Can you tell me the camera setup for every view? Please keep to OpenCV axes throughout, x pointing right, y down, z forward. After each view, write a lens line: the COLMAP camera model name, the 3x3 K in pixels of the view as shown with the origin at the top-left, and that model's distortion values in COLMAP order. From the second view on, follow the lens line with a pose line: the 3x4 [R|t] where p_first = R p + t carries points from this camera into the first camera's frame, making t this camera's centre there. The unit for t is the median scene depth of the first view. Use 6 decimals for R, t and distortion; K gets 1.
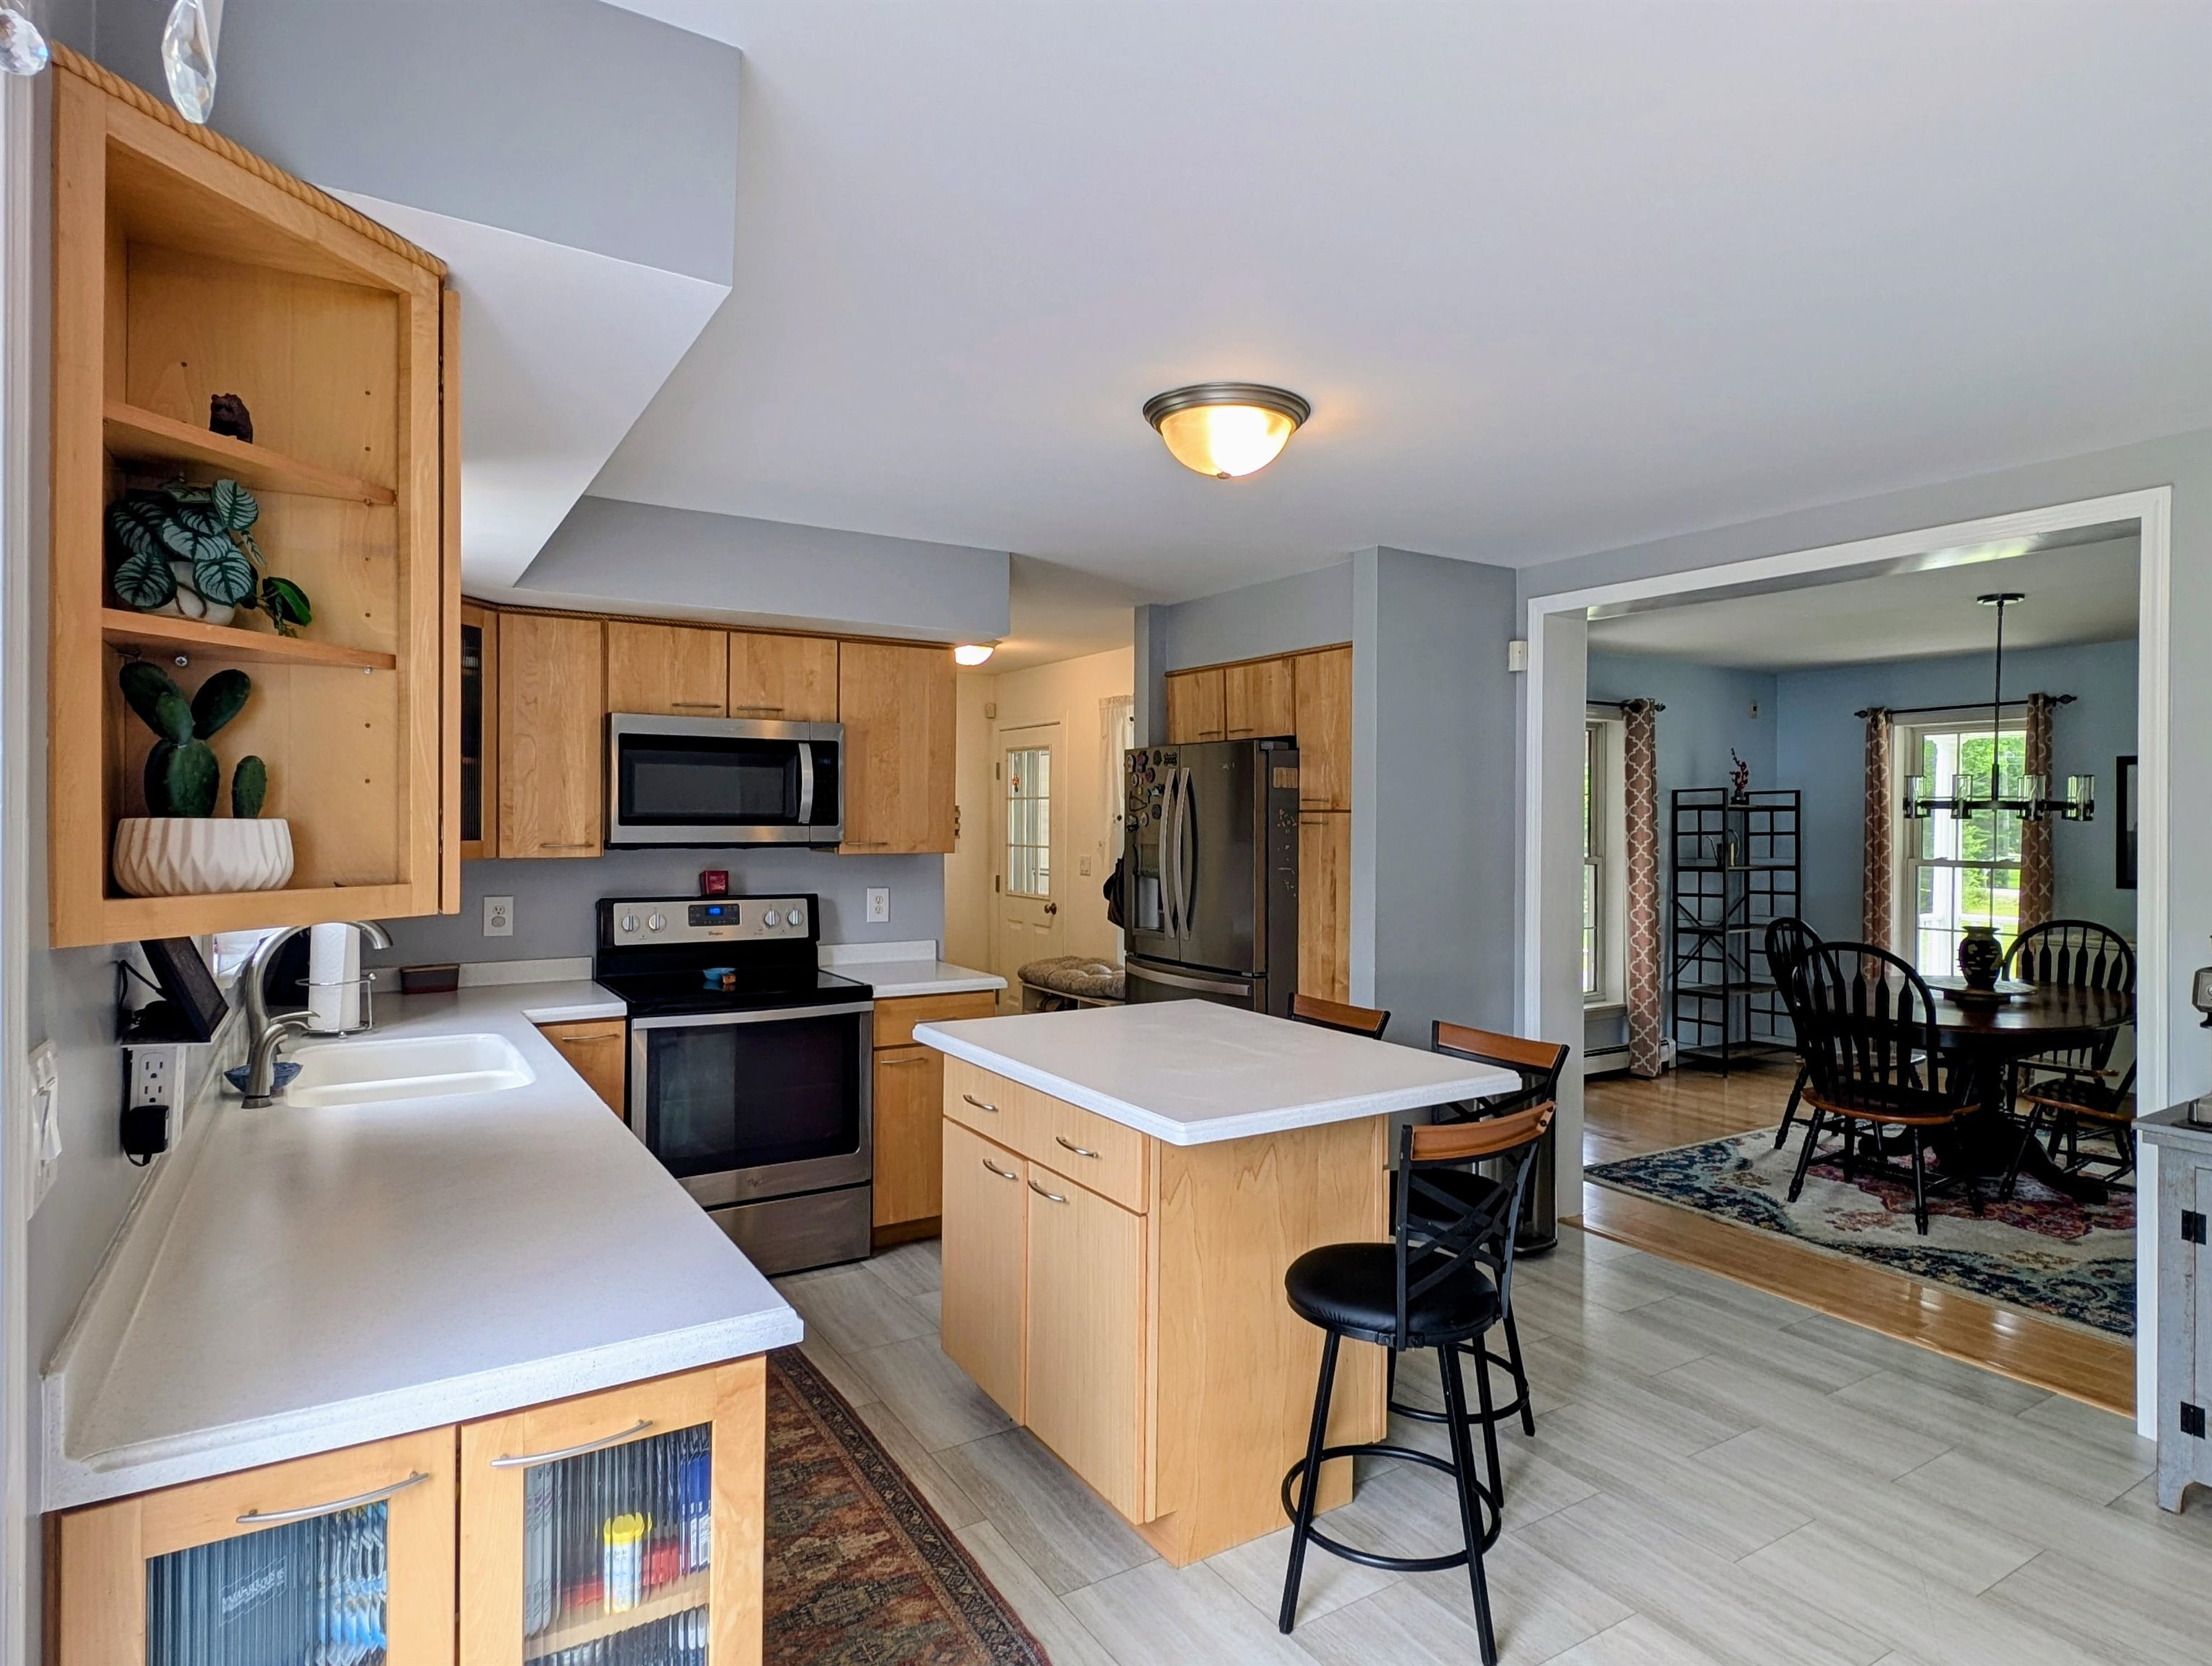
lens RADIAL K [[1221.2, 0, 1107.7], [0, 1221.2, 818.0], [0, 0, 1]] dist [0.004820, 0.000268]
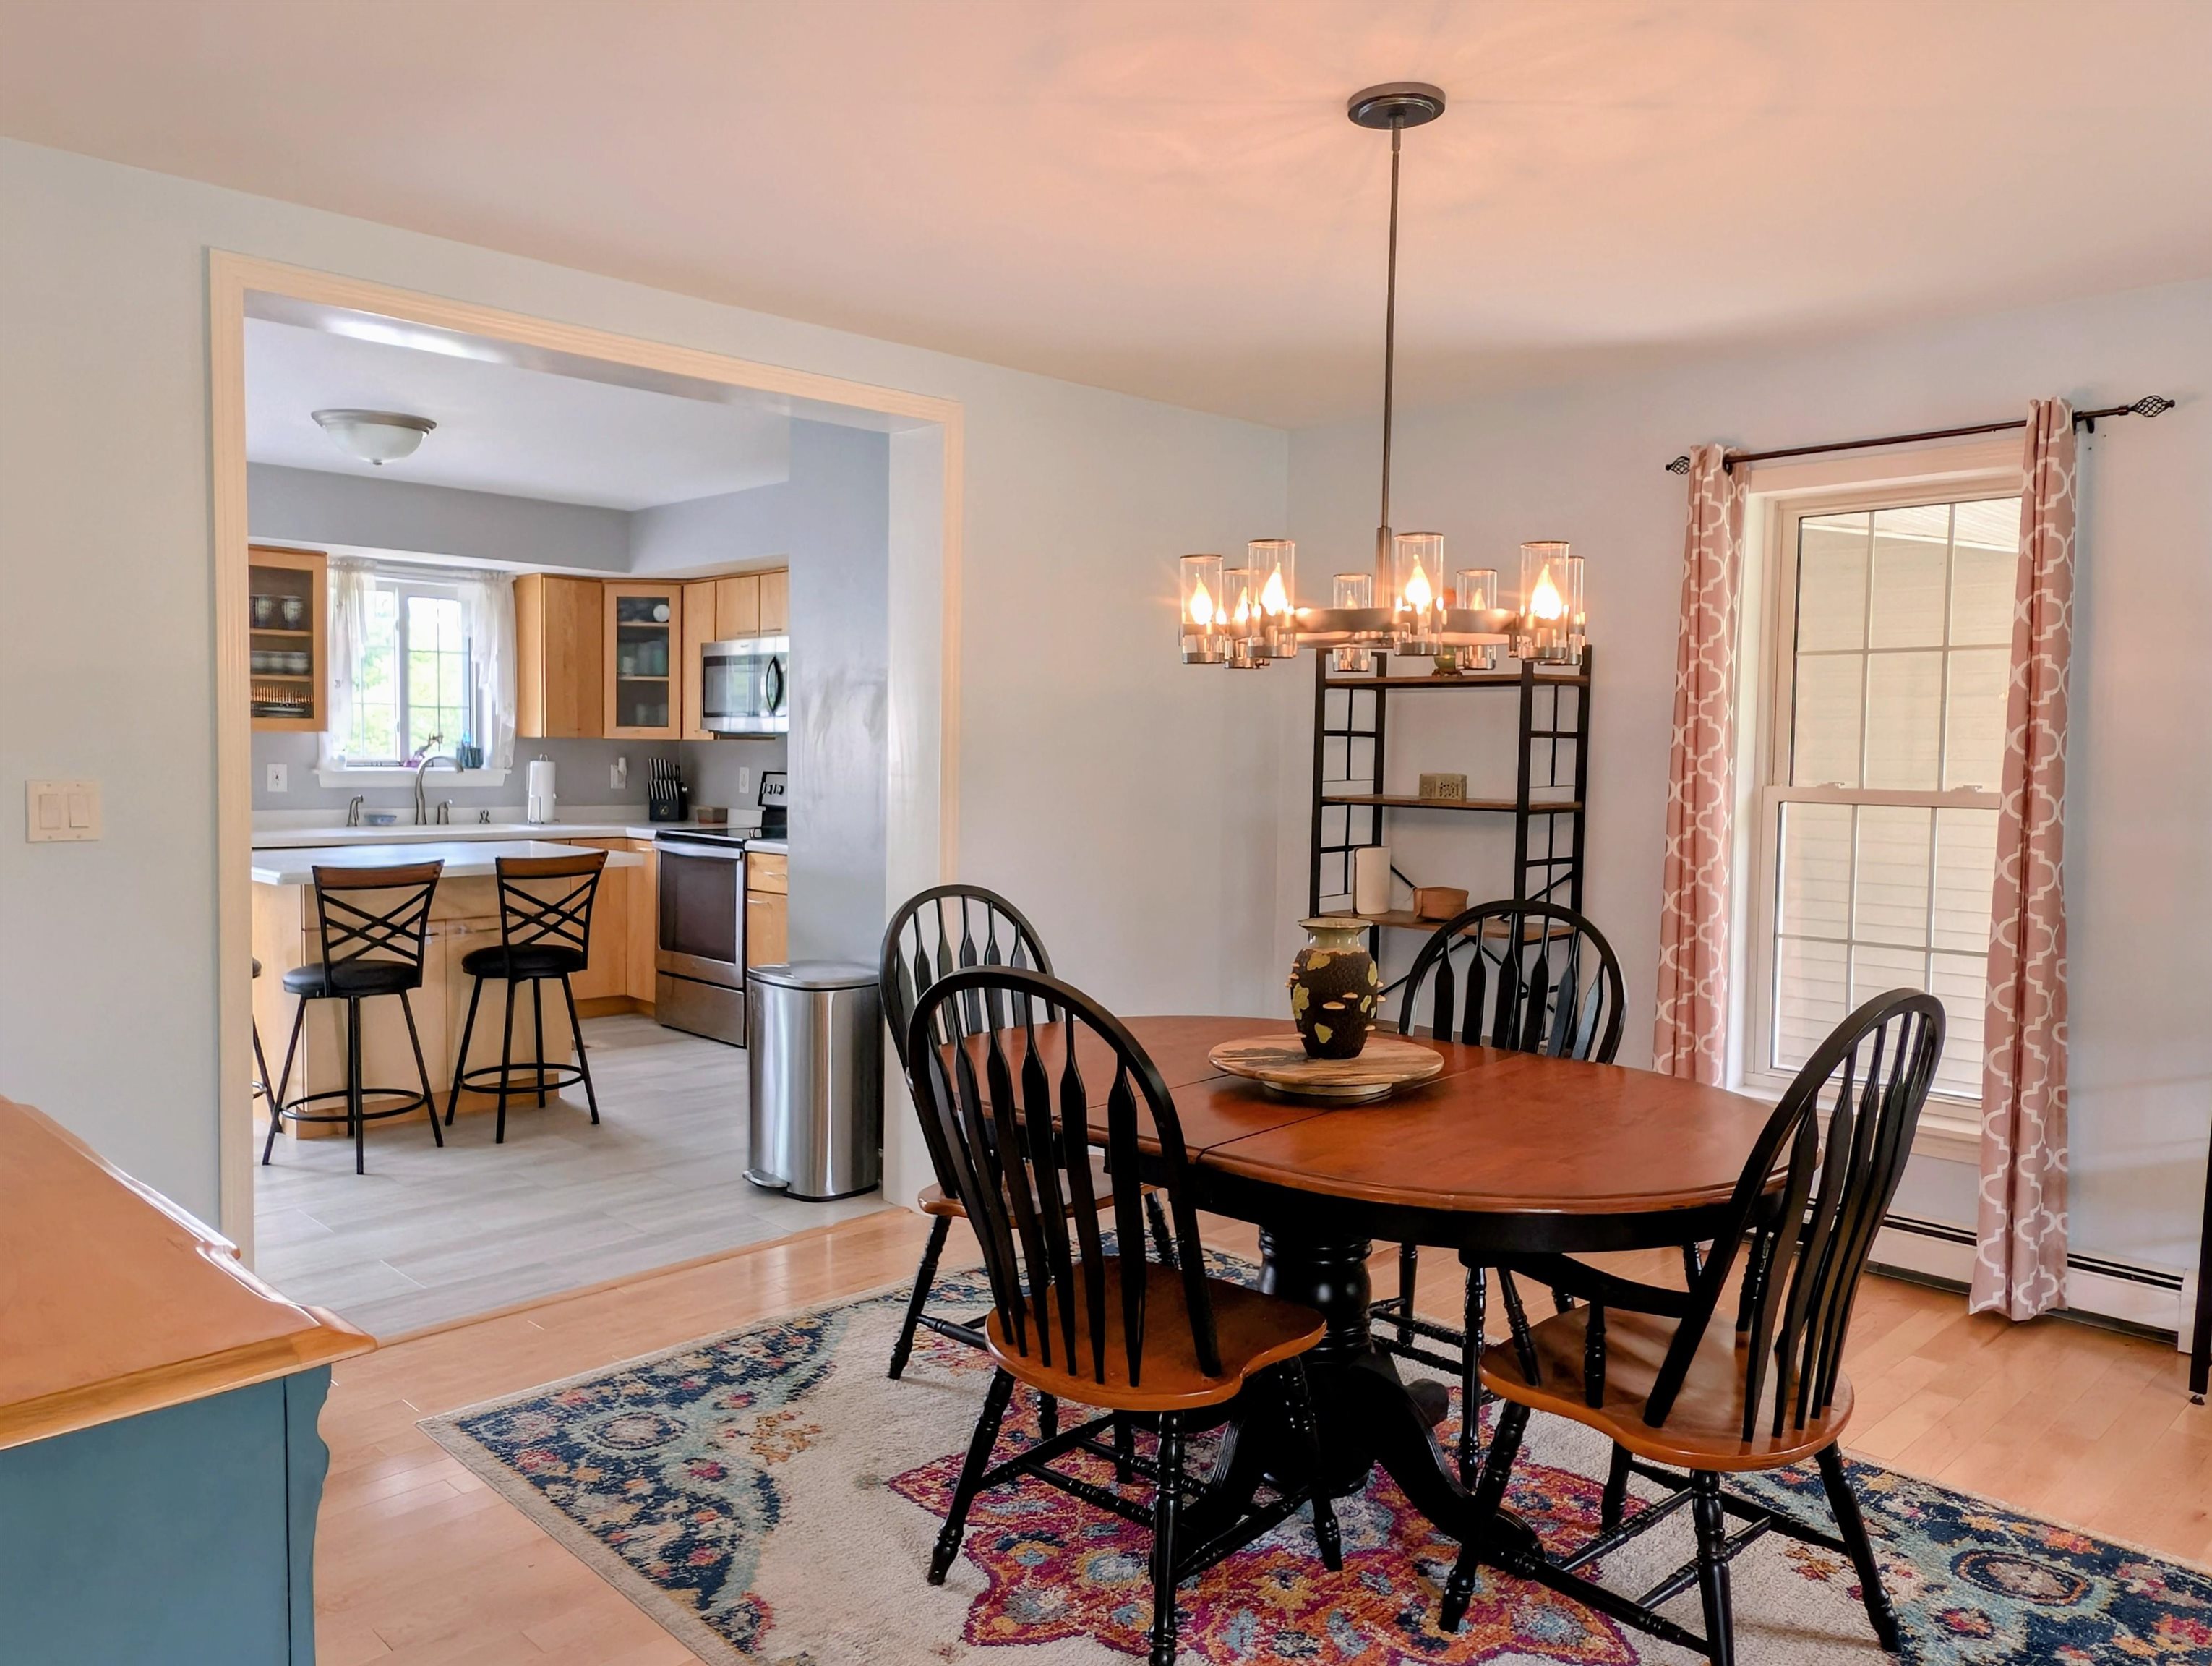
lens RADIAL K [[1562.1, 0, 1100.6], [0, 1562.1, 831.6], [0, 0, 1]] dist [0.022063, 0.001845]
pose [[0.225324, 0.052807, -0.972852, 1.404887], [-0.011015, 0.998604, 0.051653, 0.036058], [0.974222, -0.000923, 0.225591, 0.923683]]
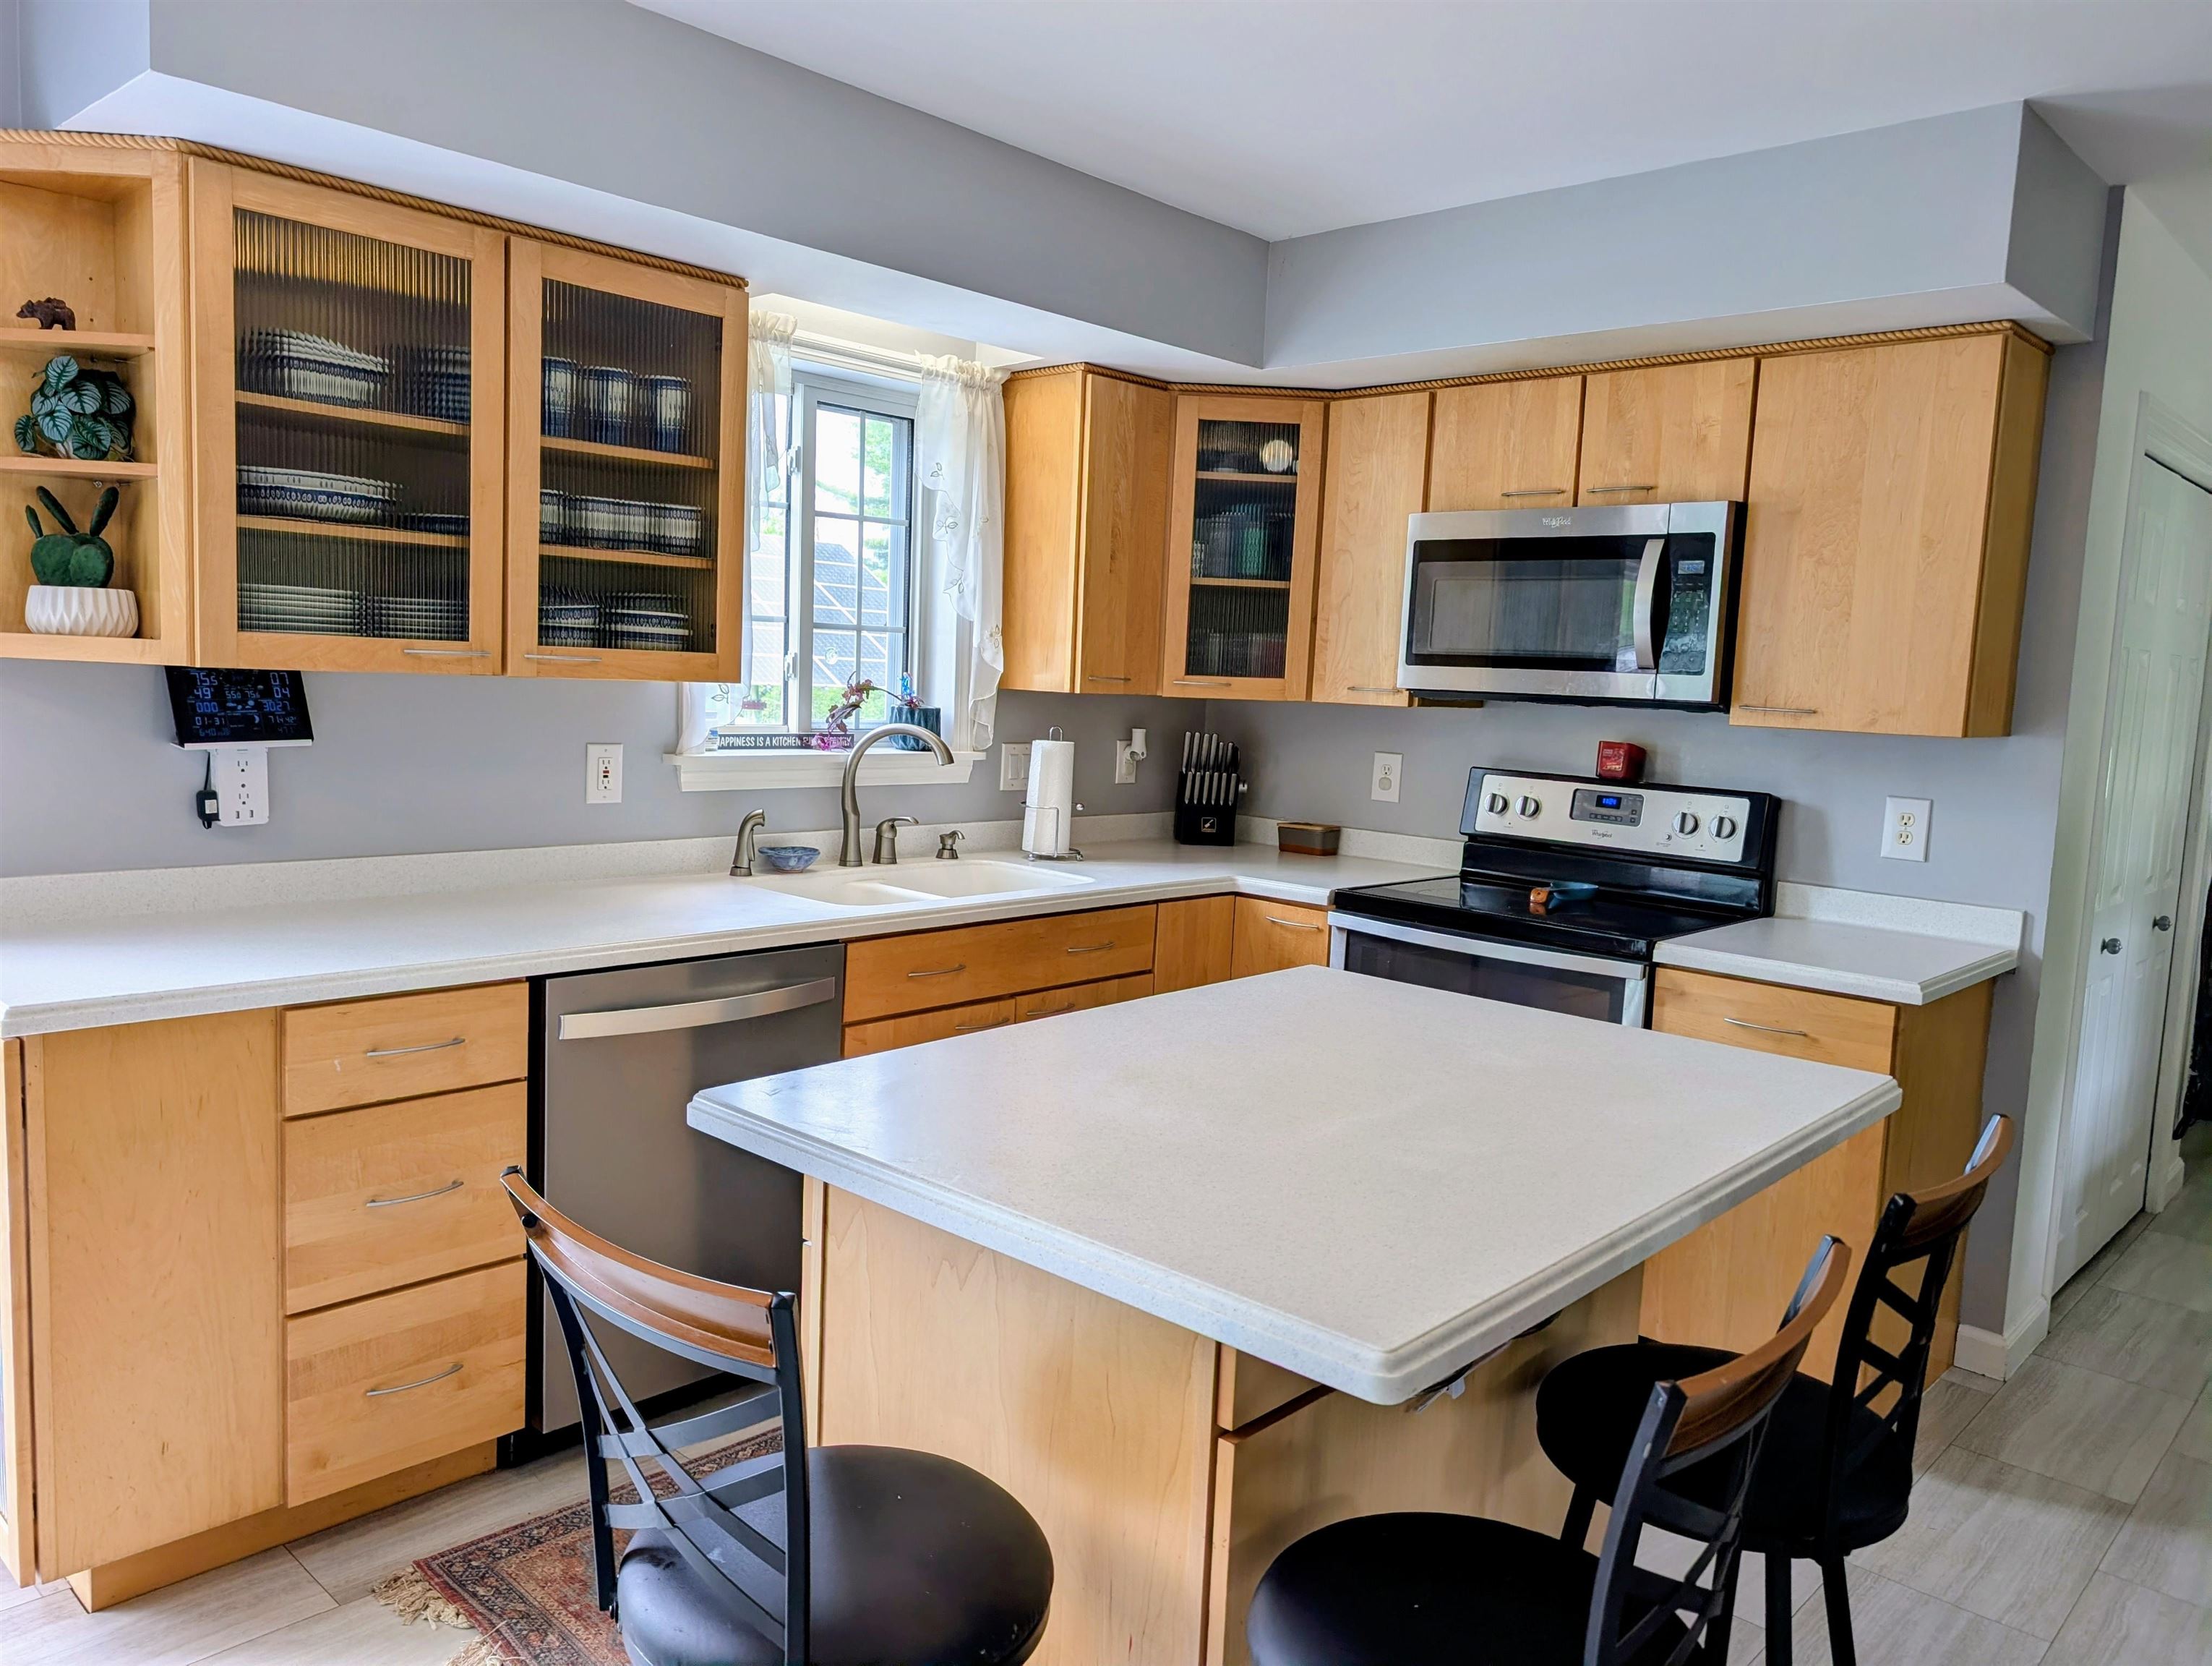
lens RADIAL K [[1583.4, 0, 1094.9], [0, 1583.4, 831.1], [0, 0, 1]] dist [0.005195, 0.002145]
pose [[0.258263, 0.108350, -0.959979, 0.443627], [-0.038763, 0.994053, 0.101768, 0.014426], [0.965297, 0.010929, 0.260927, 0.495967]]
